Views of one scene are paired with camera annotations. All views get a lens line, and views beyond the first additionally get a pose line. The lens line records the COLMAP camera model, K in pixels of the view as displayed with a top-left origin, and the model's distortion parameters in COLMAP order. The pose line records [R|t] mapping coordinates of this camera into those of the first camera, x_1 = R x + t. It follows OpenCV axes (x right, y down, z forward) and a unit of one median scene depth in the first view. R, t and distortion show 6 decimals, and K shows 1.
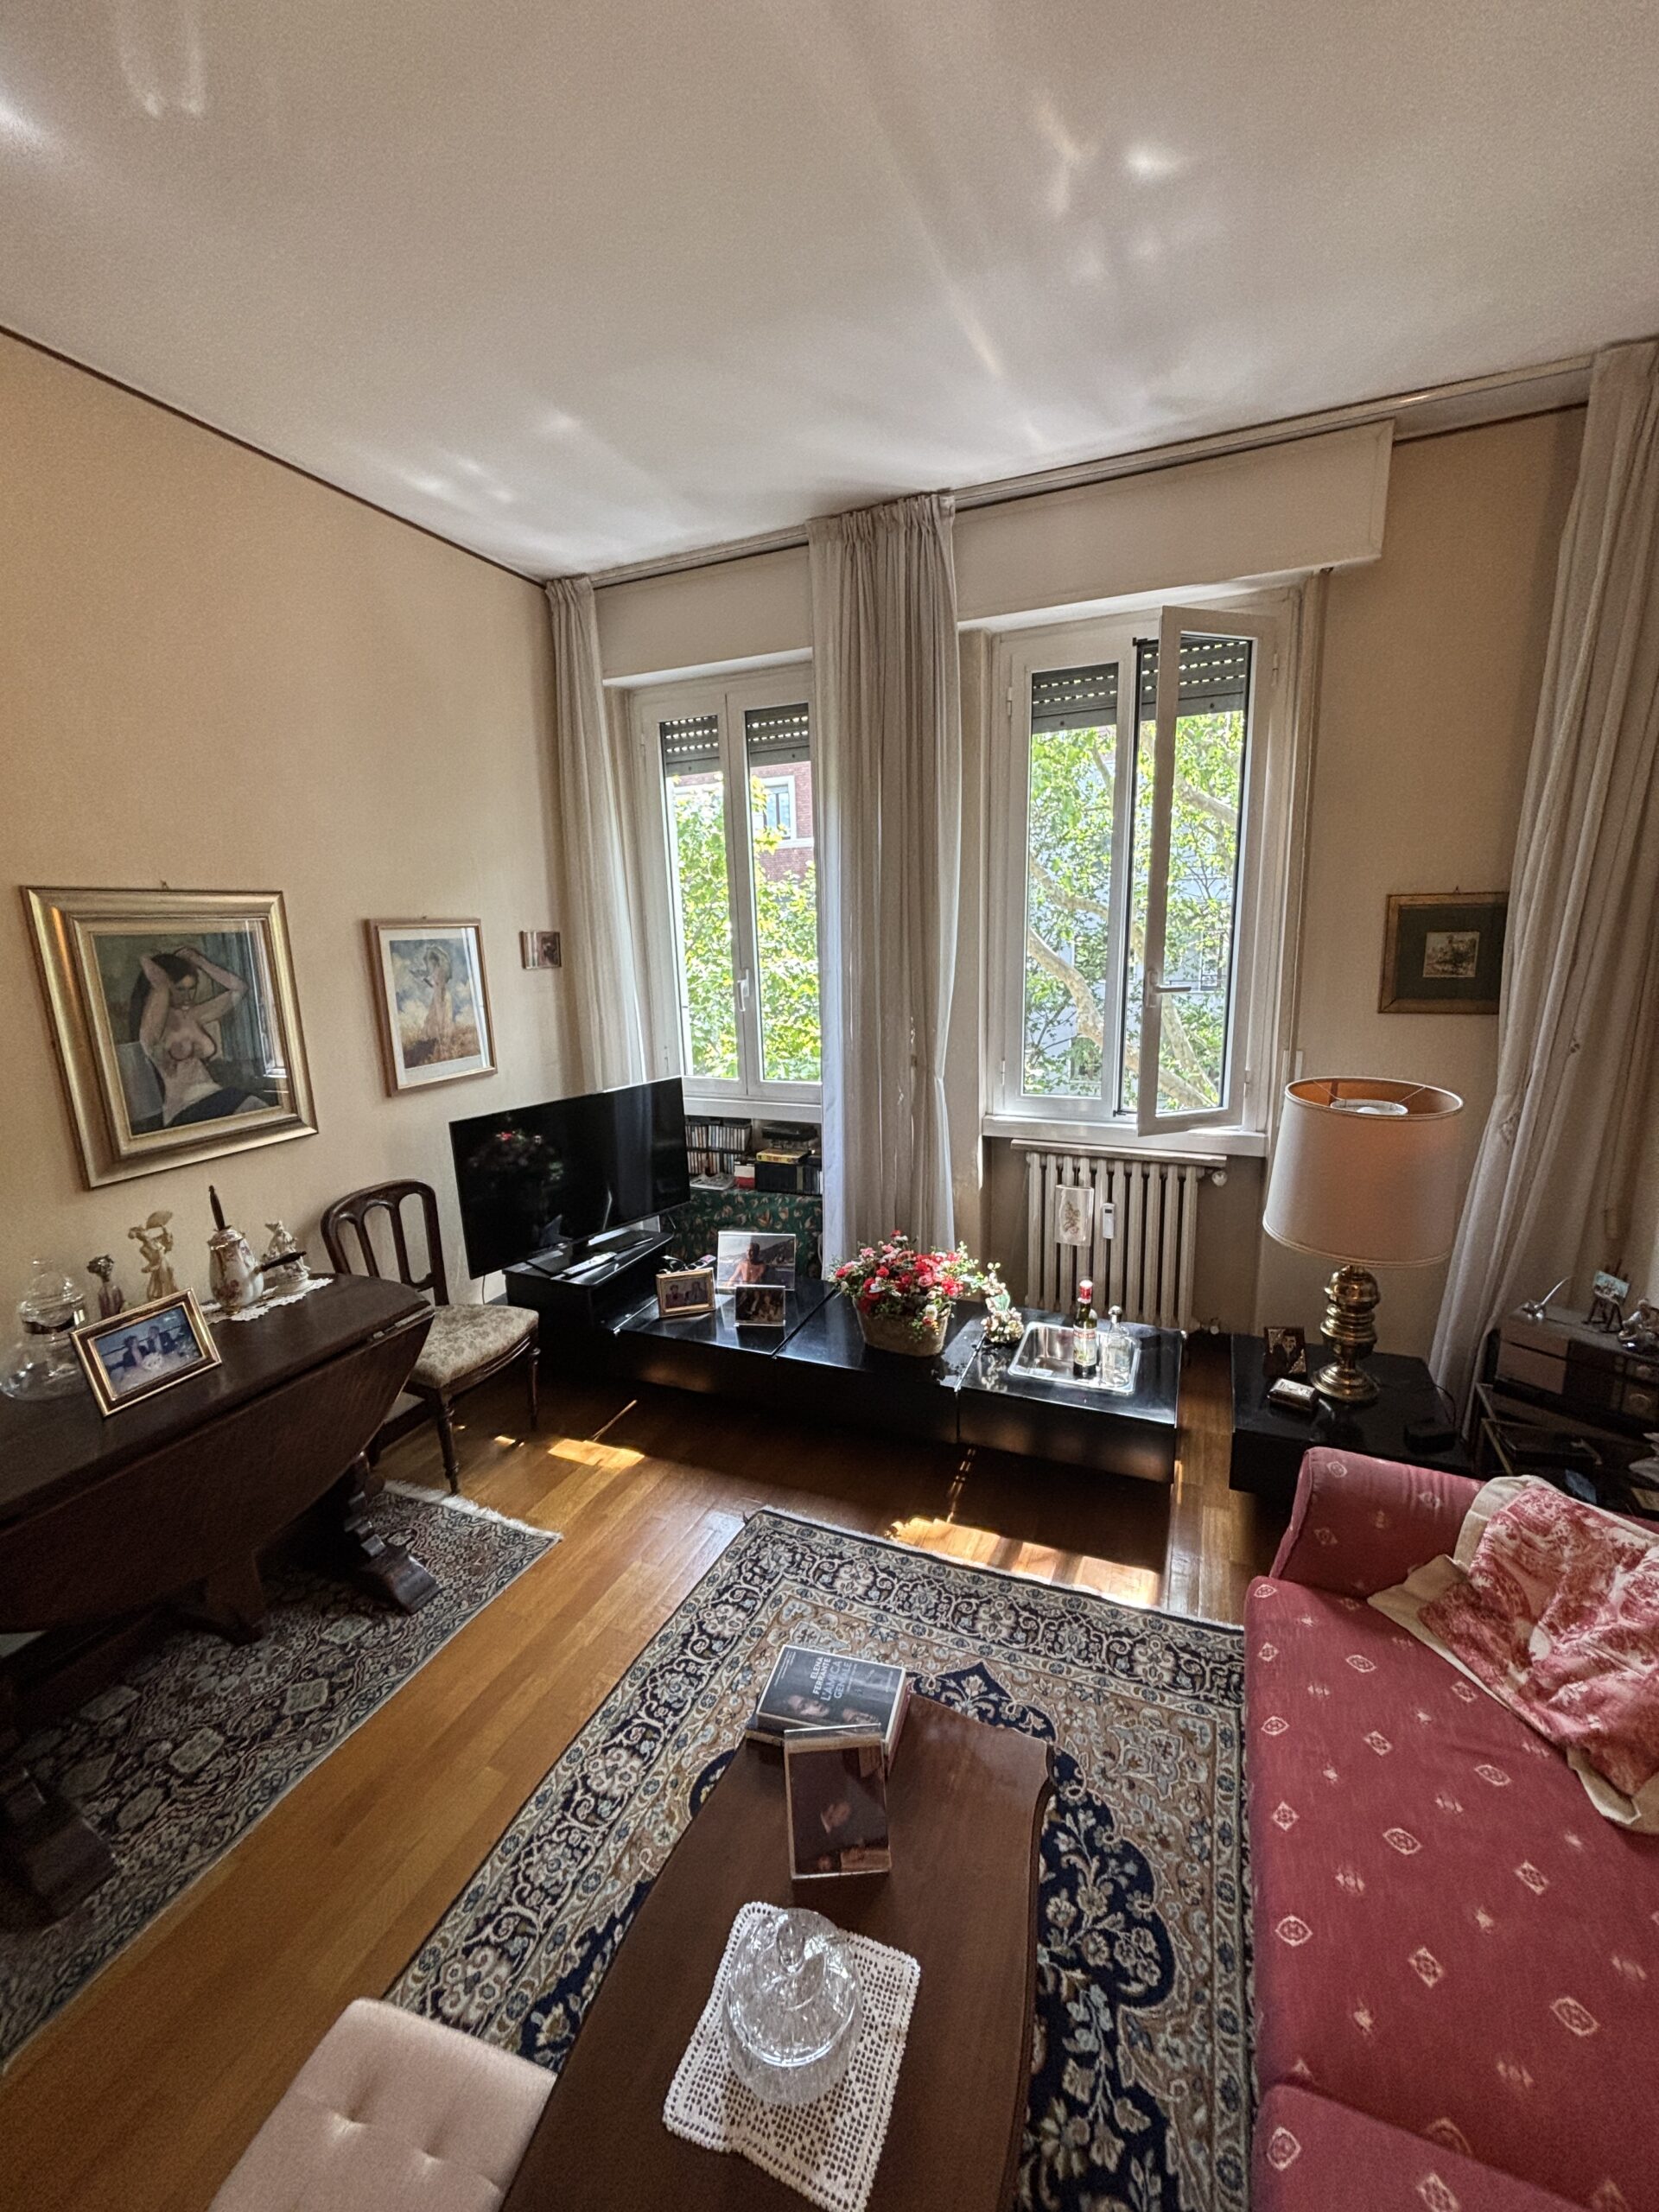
lens RADIAL K [[895.4, 0, 830.4], [0, 895.4, 1100.4], [0, 0, 1]] dist [-0.015149, 0.012365]
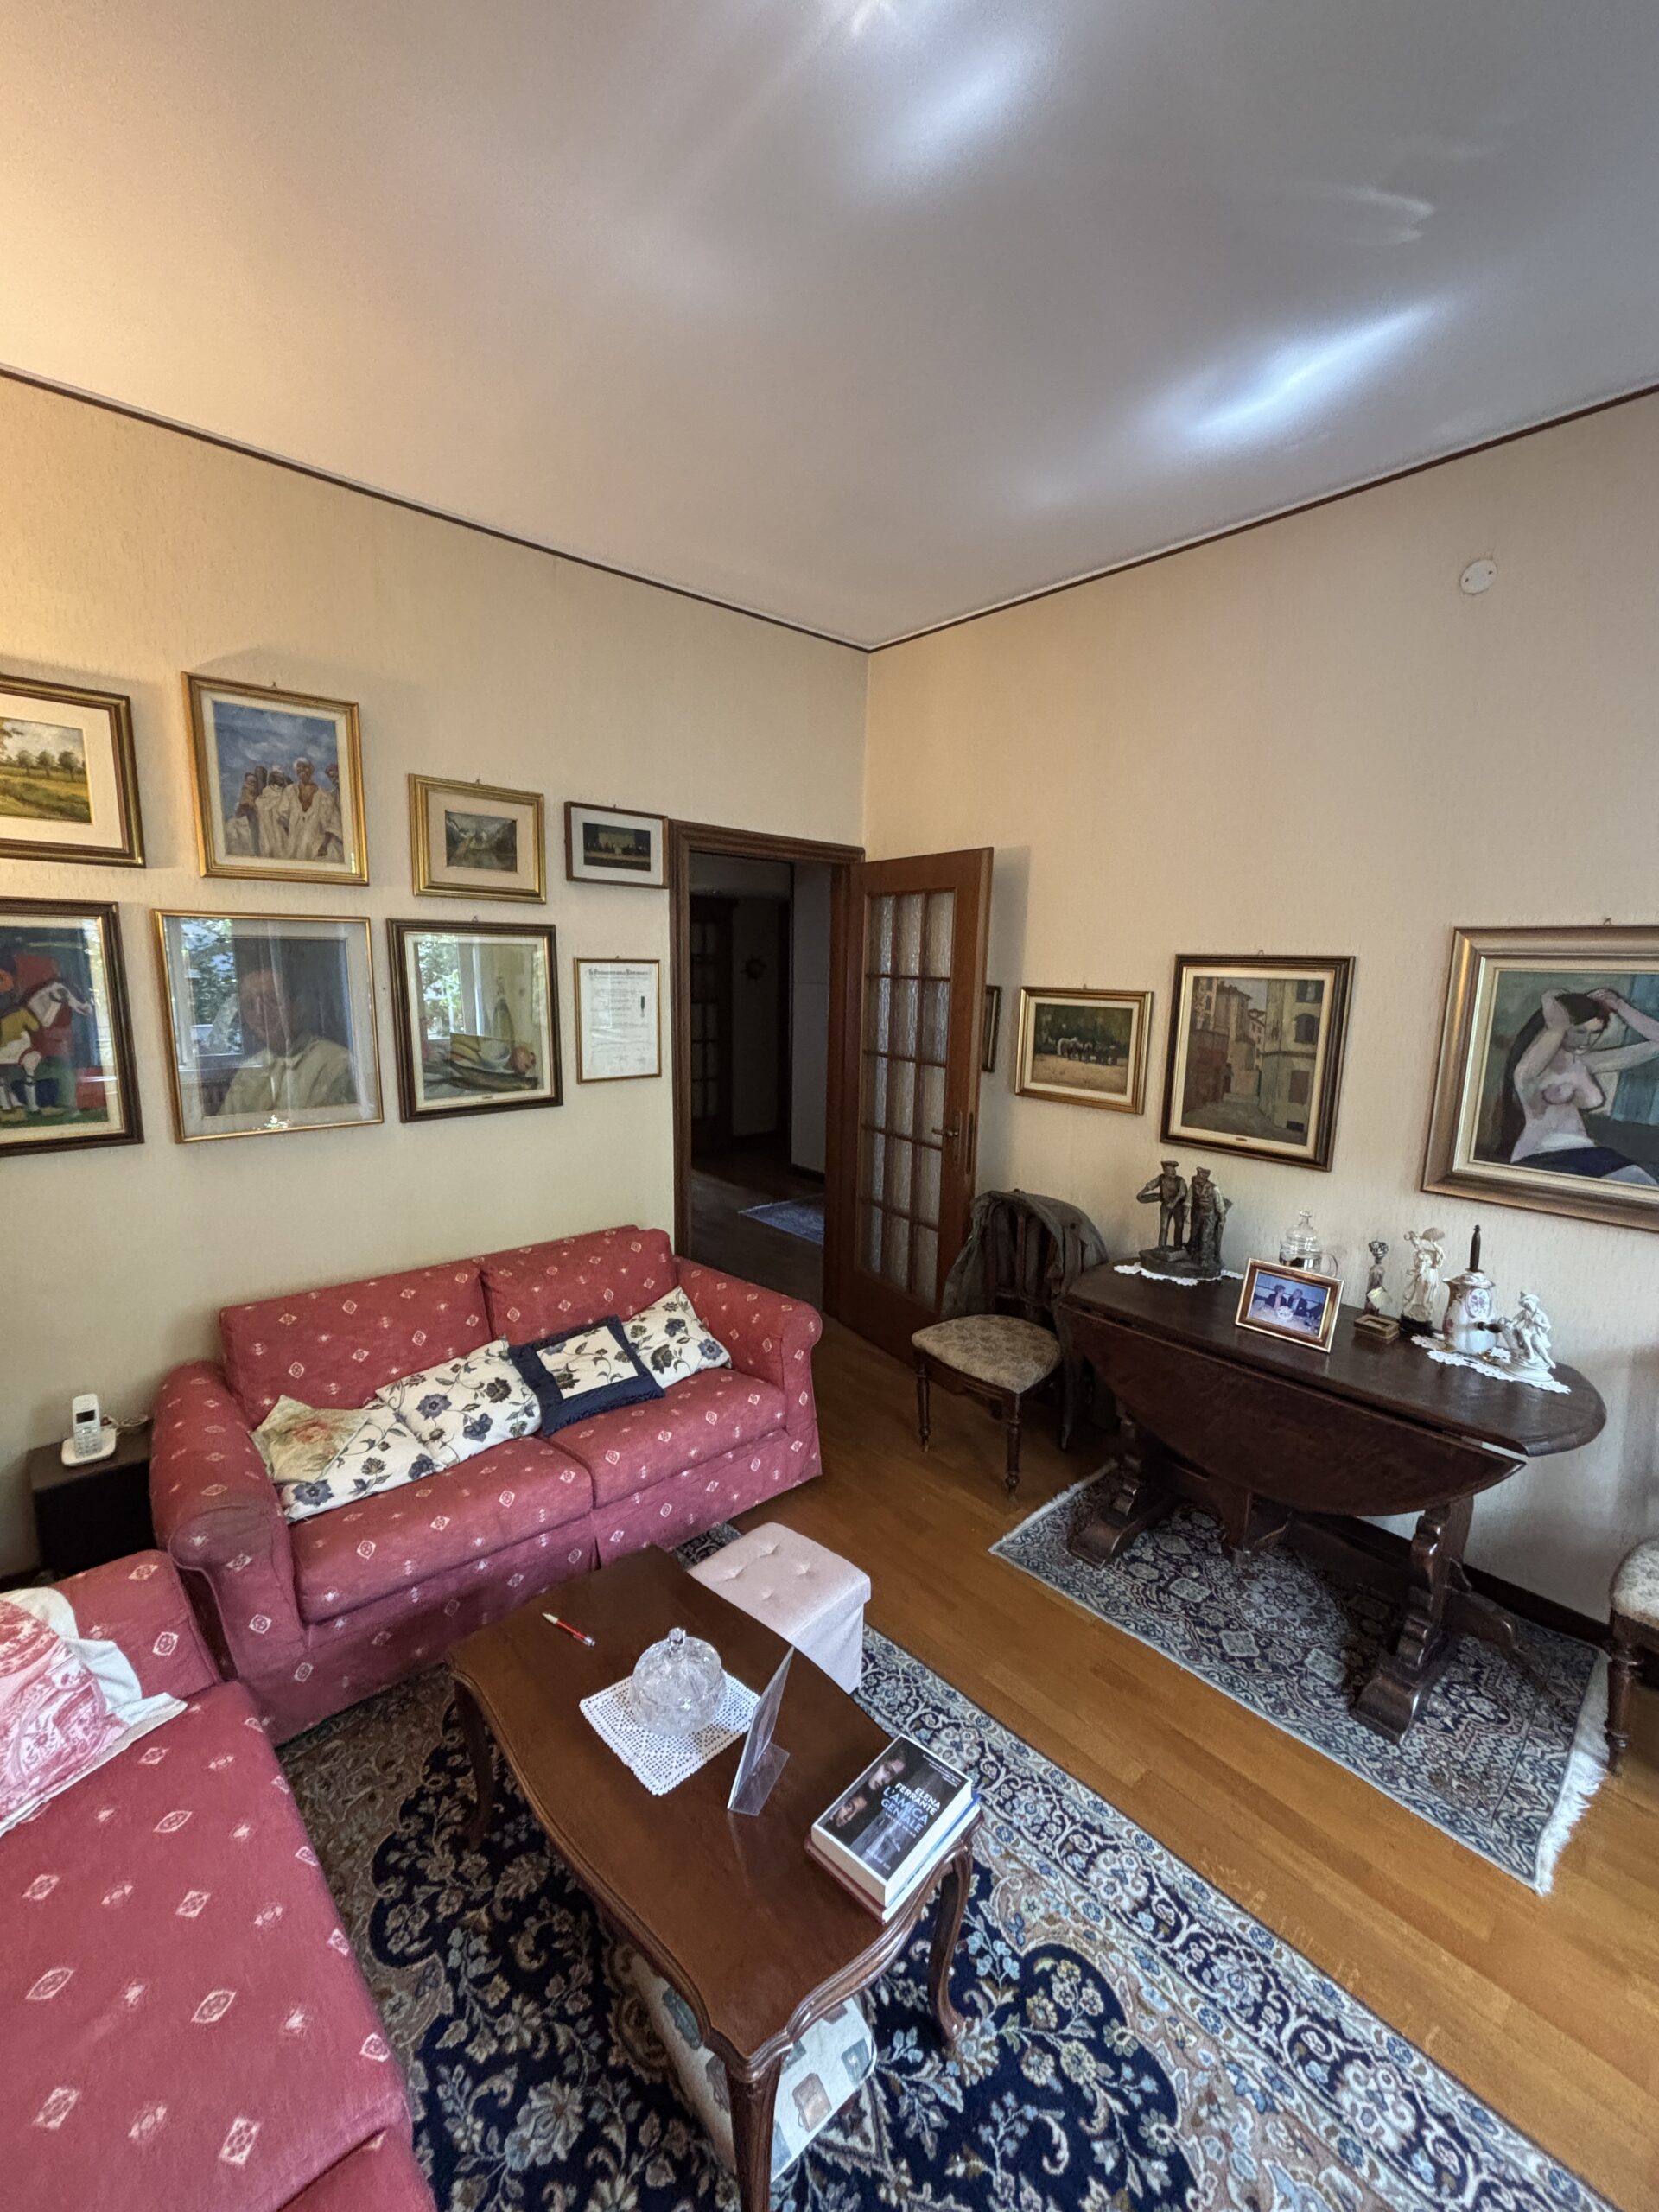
lens RADIAL K [[887.6, 0, 831.9], [0, 887.6, 1104.0], [0, 0, 1]] dist [0.000143, 0.003217]
pose [[-0.418403, 0.163624, -0.893402, 0.483780], [-0.188121, 0.946697, 0.261487, -0.161183], [0.888566, 0.277475, -0.365319, 0.716538]]
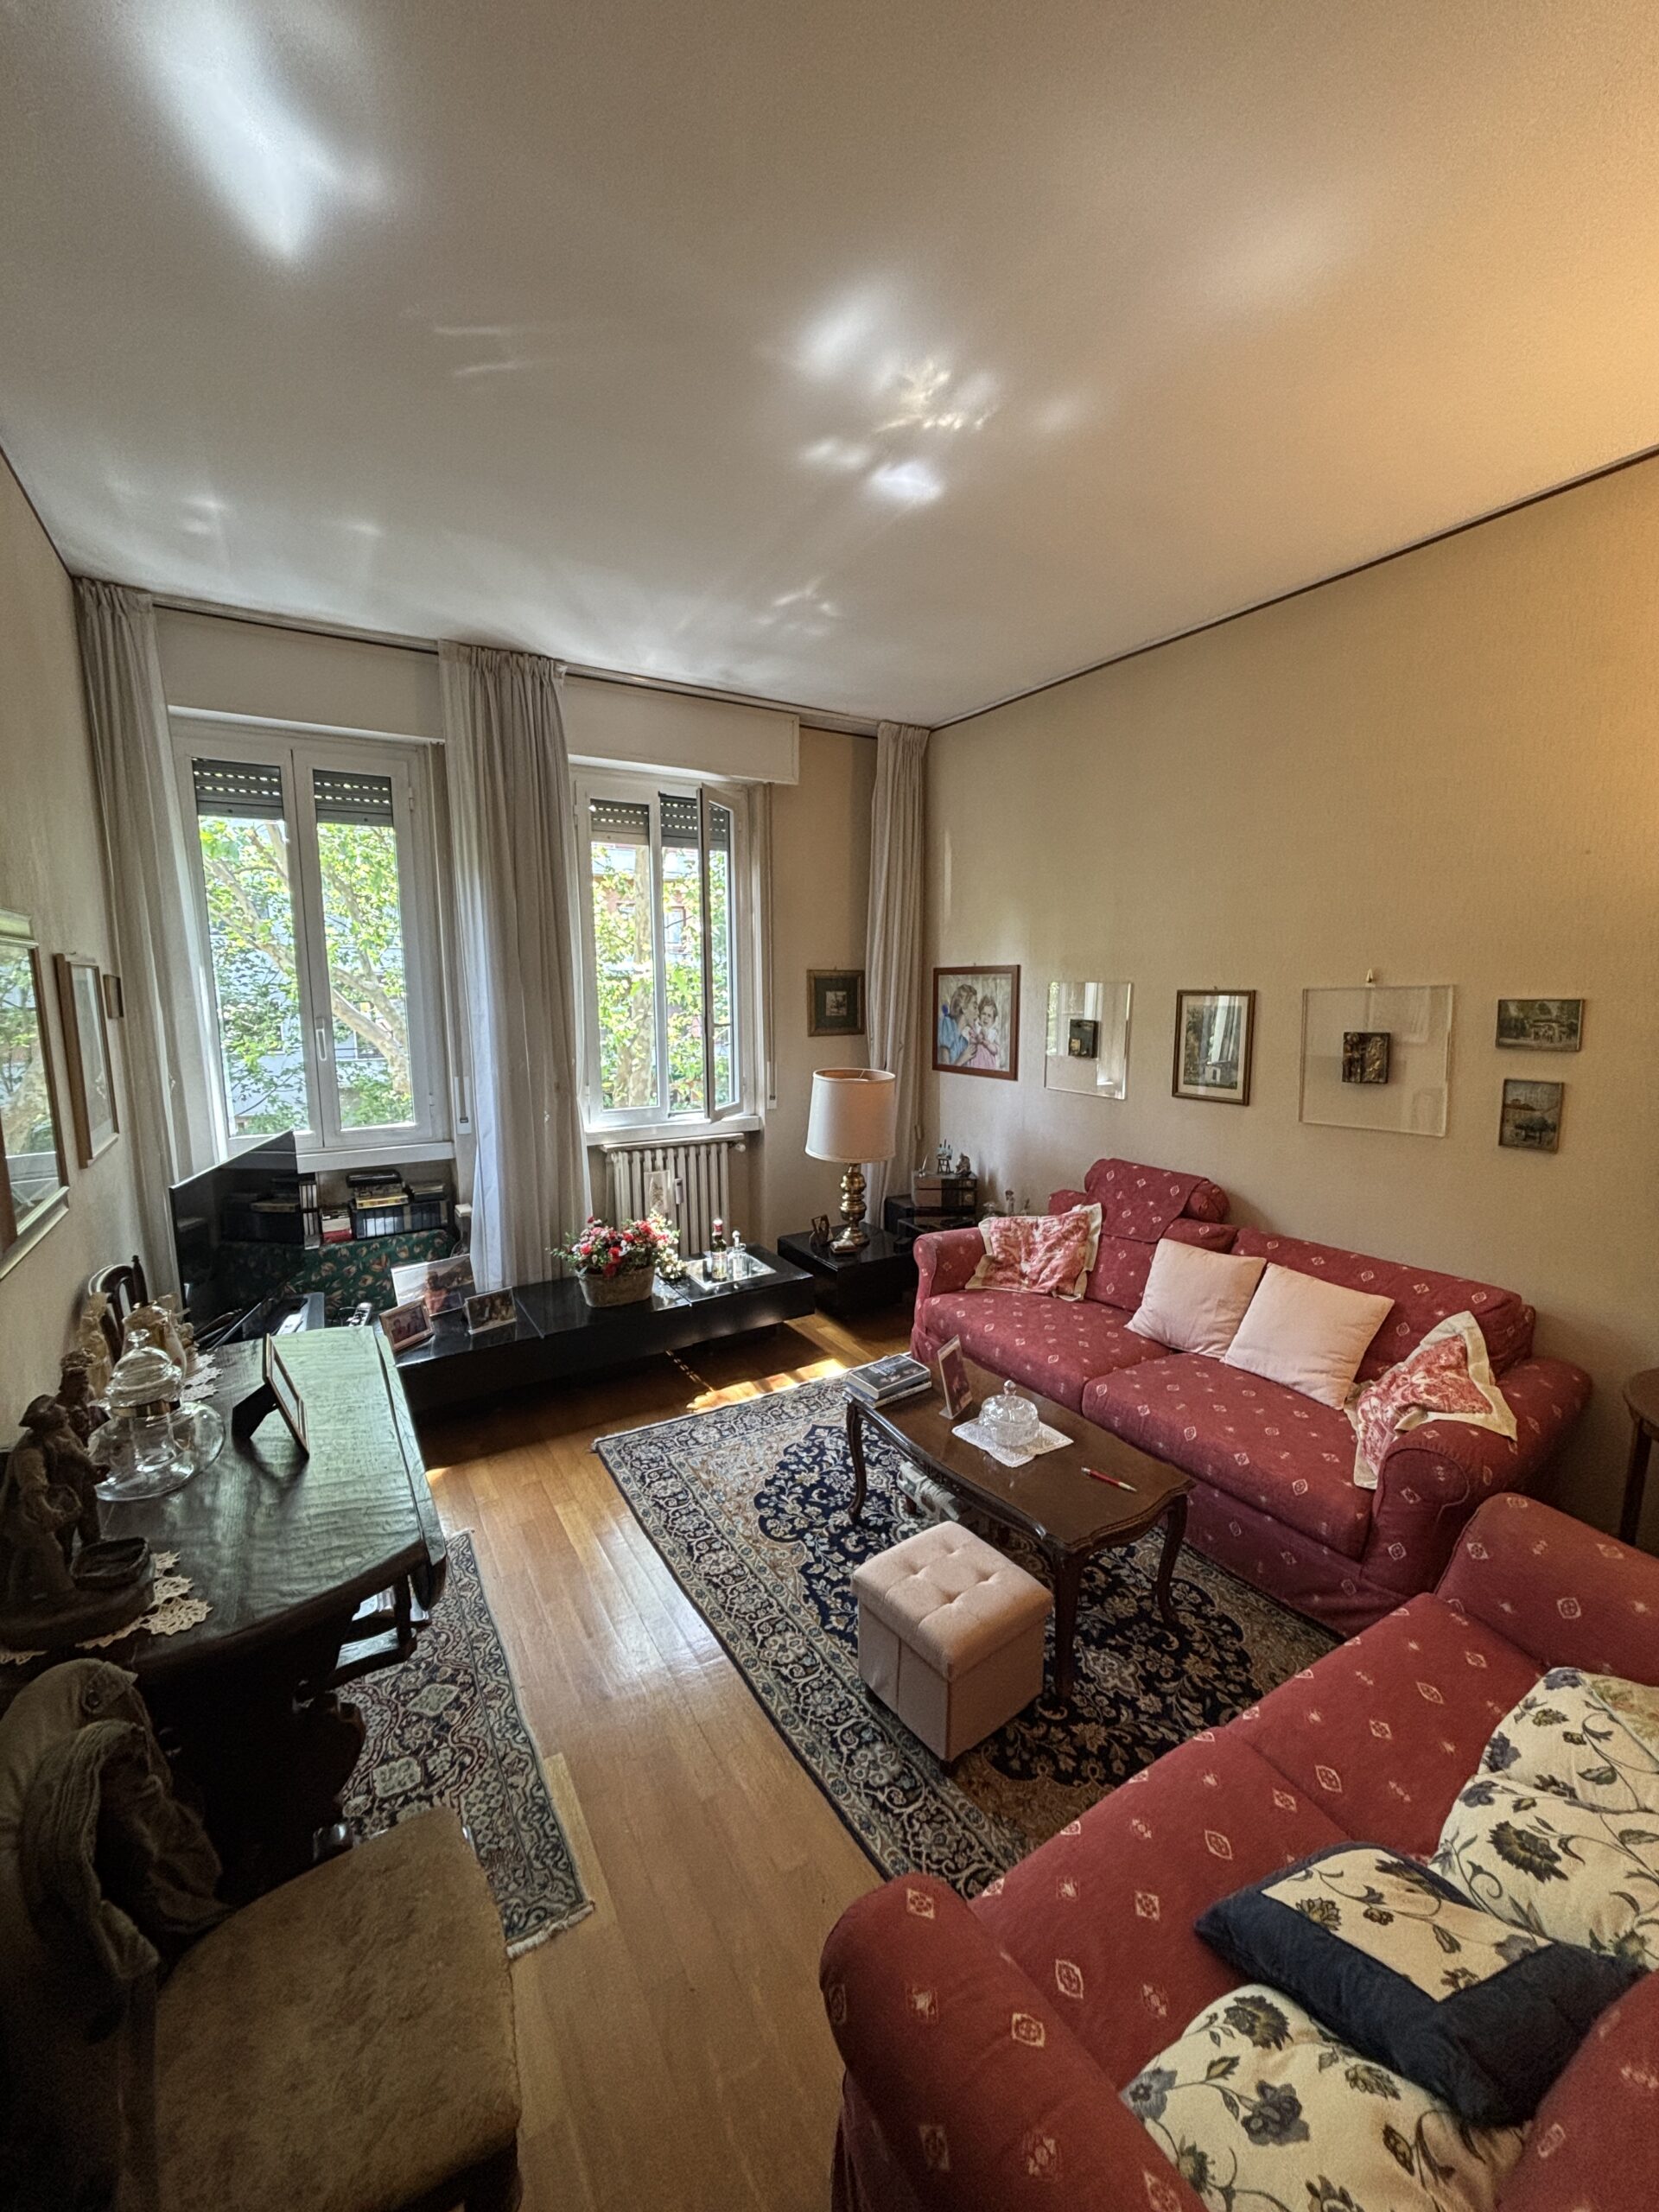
lens RADIAL K [[887.6, 0, 831.9], [0, 887.6, 1104.0], [0, 0, 1]] dist [0.000143, 0.003217]
pose [[0.580341, -0.088995, 0.809497, -1.020468], [0.150203, 0.988655, 0.001008, 0.052629], [-0.800402, 0.121003, 0.587124, -0.048492]]
